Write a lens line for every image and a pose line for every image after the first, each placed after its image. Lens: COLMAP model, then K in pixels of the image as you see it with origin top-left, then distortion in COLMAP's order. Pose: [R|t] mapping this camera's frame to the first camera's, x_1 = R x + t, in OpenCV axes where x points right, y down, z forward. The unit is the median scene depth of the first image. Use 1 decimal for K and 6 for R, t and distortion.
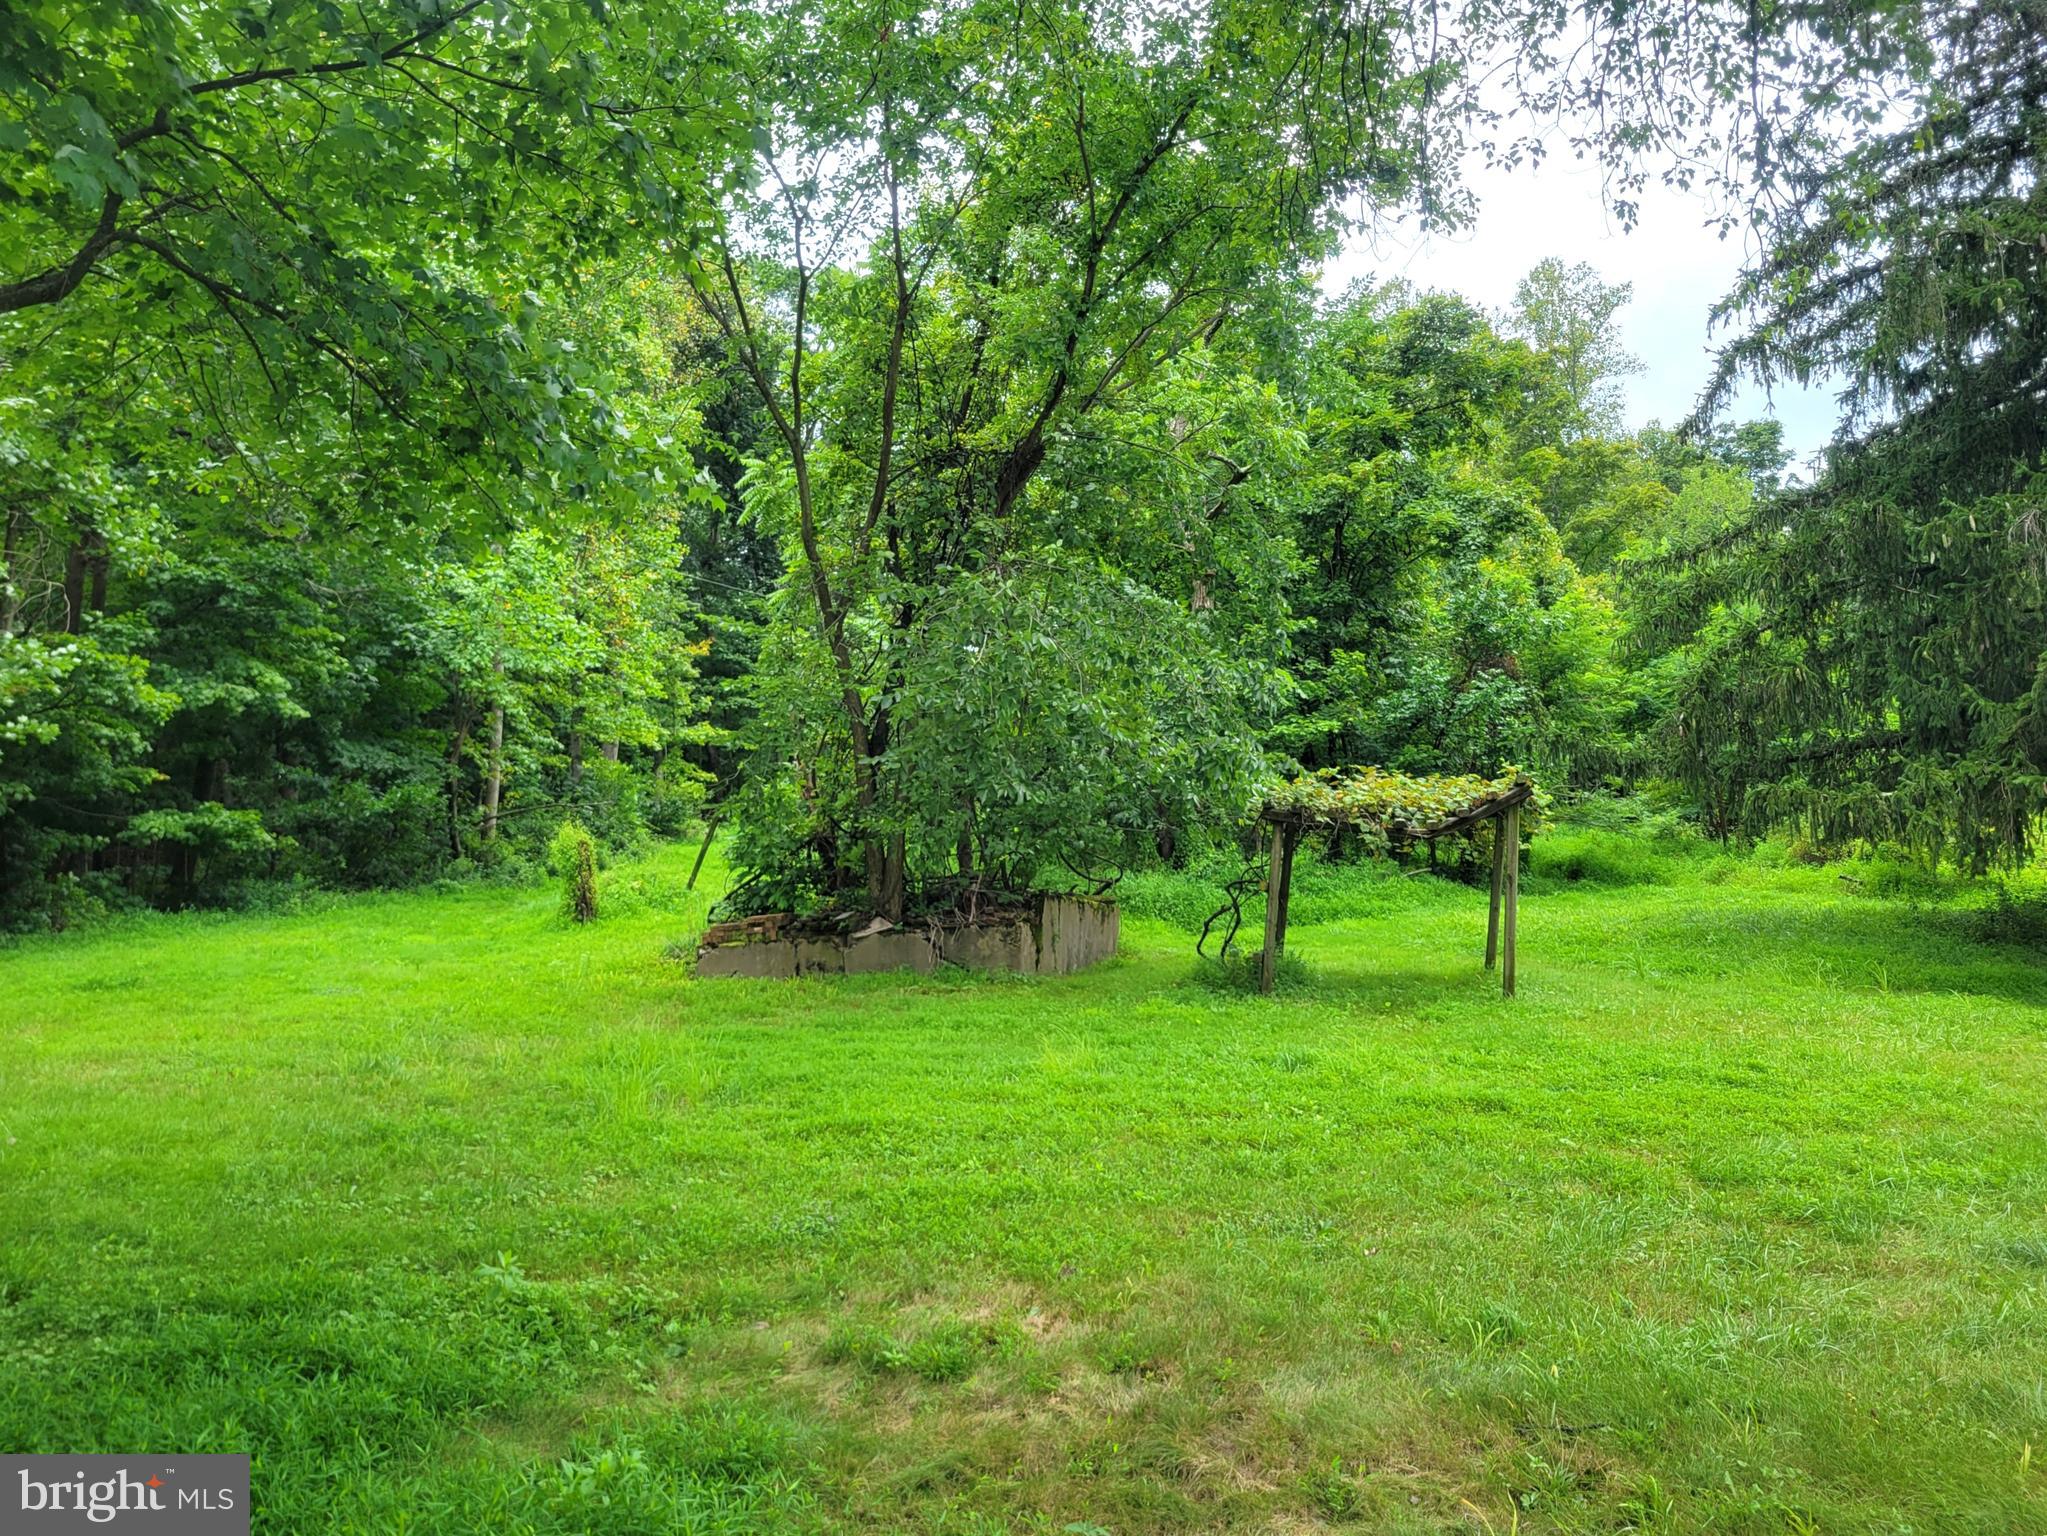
lens RADIAL K [[1533.0, 0, 1018.5], [0, 1533.0, 770.6], [0, 0, 1]] dist [0.040223, -0.035898]
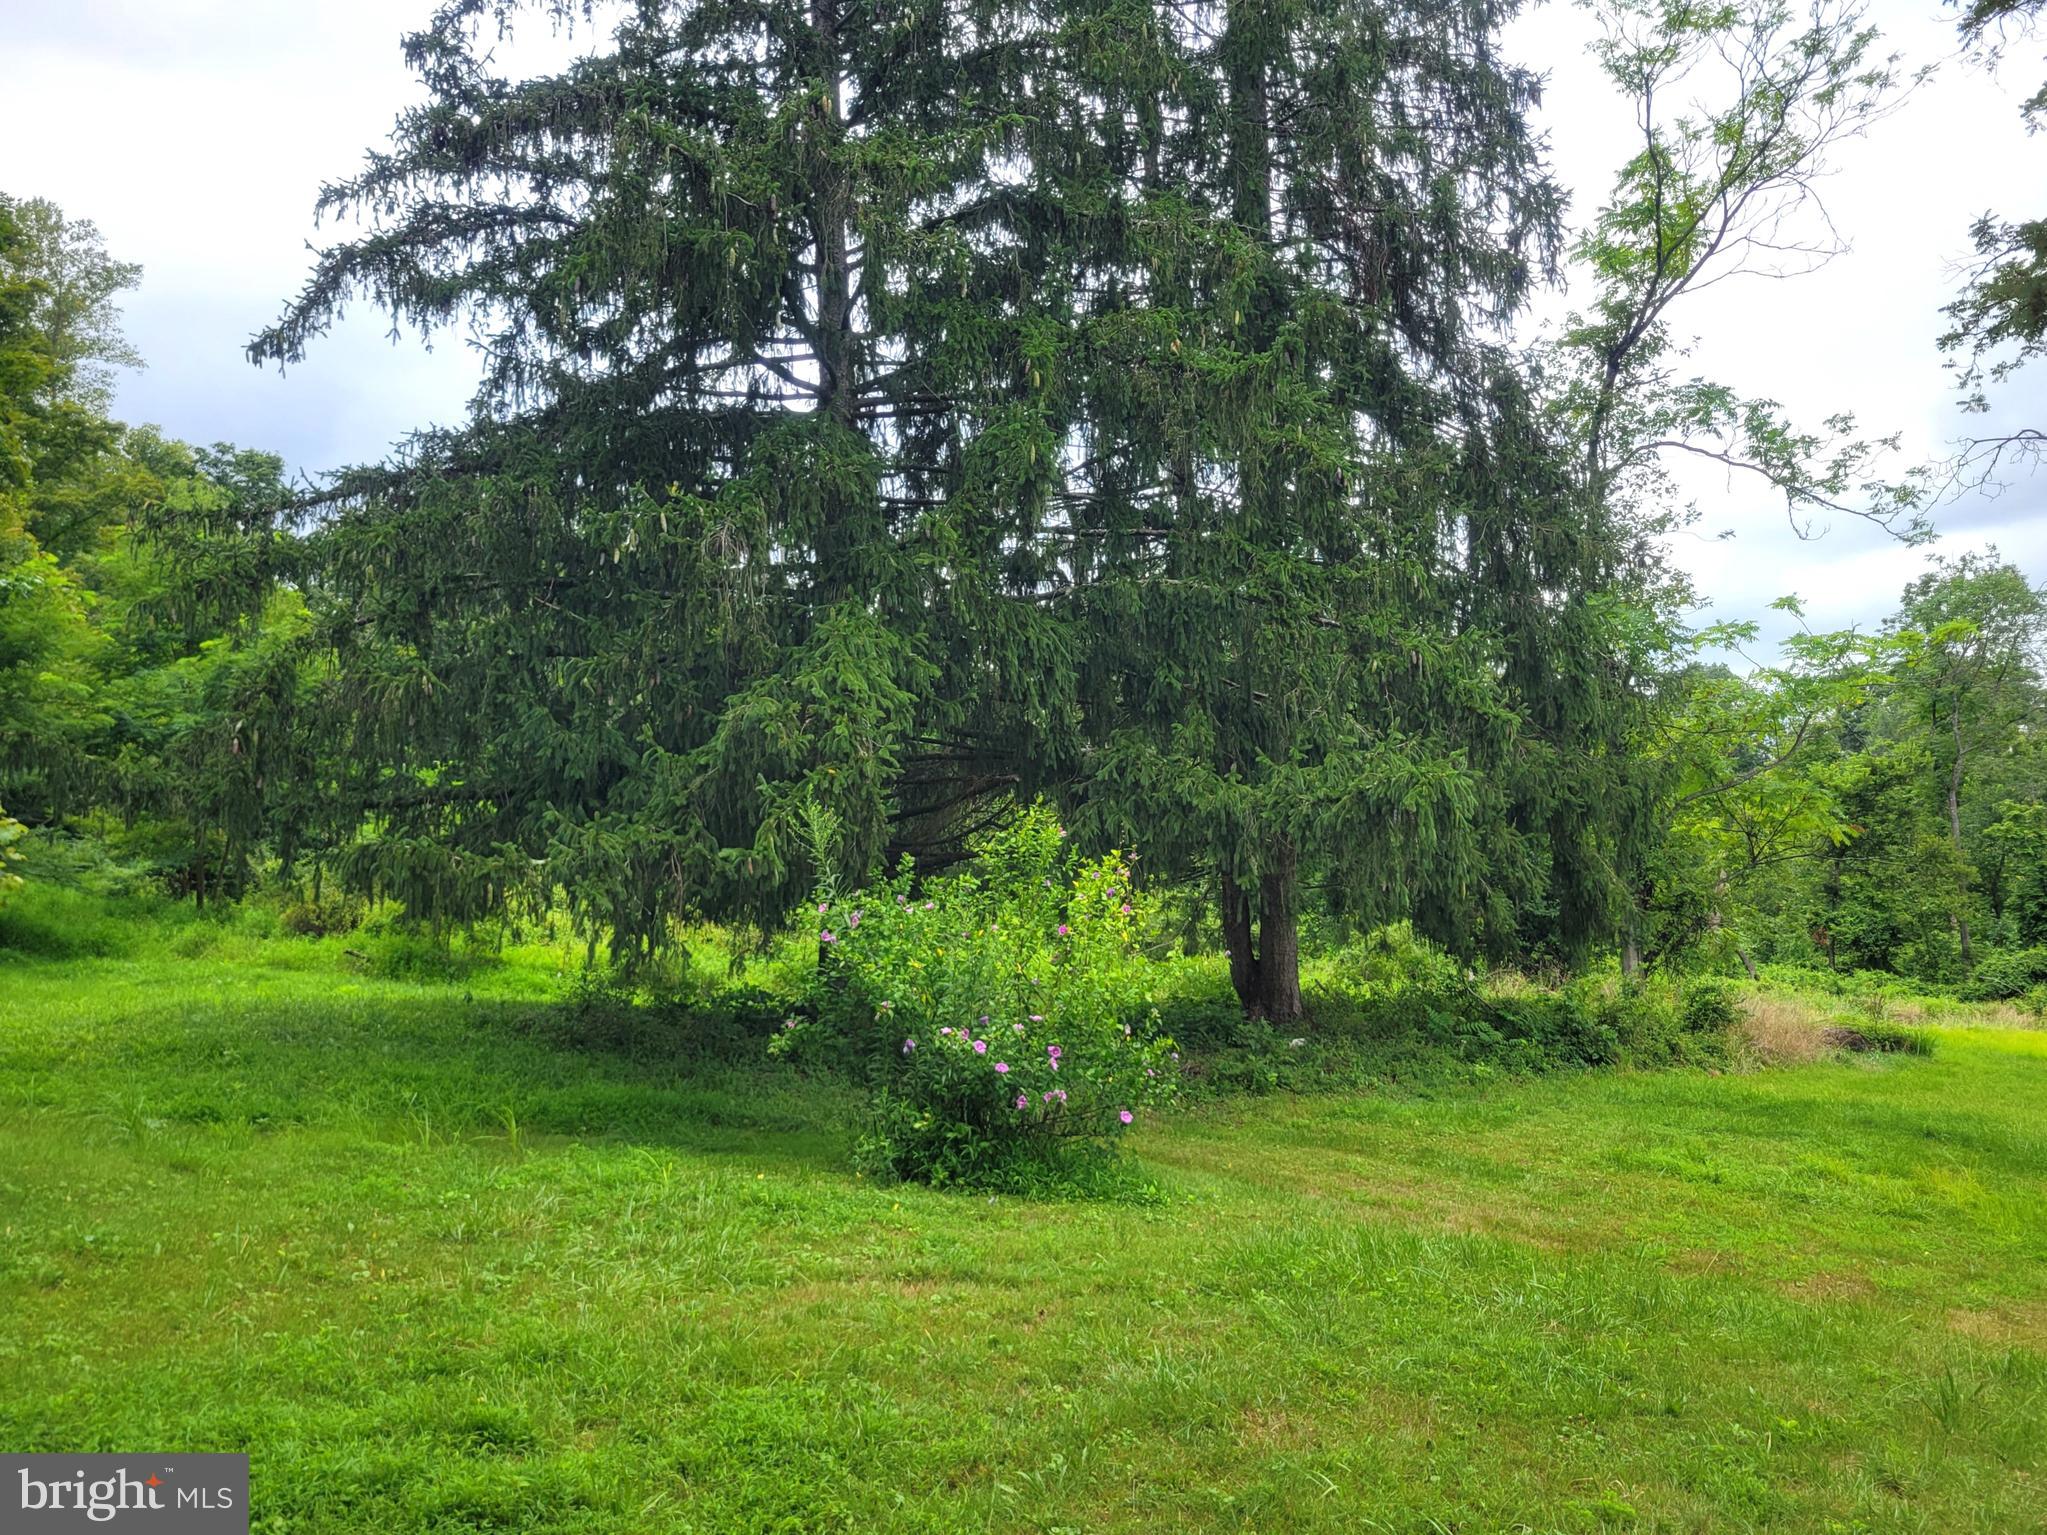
lens RADIAL K [[1533.0, 0, 1016.8], [0, 1533.0, 761.9], [0, 0, 1]] dist [0.040223, -0.035898]
pose [[0.588806, 0.114953, 0.800058, 0.080087], [-0.080925, 0.993246, -0.083153, 0.007590], [-0.804213, -0.015784, 0.594132, 0.279379]]
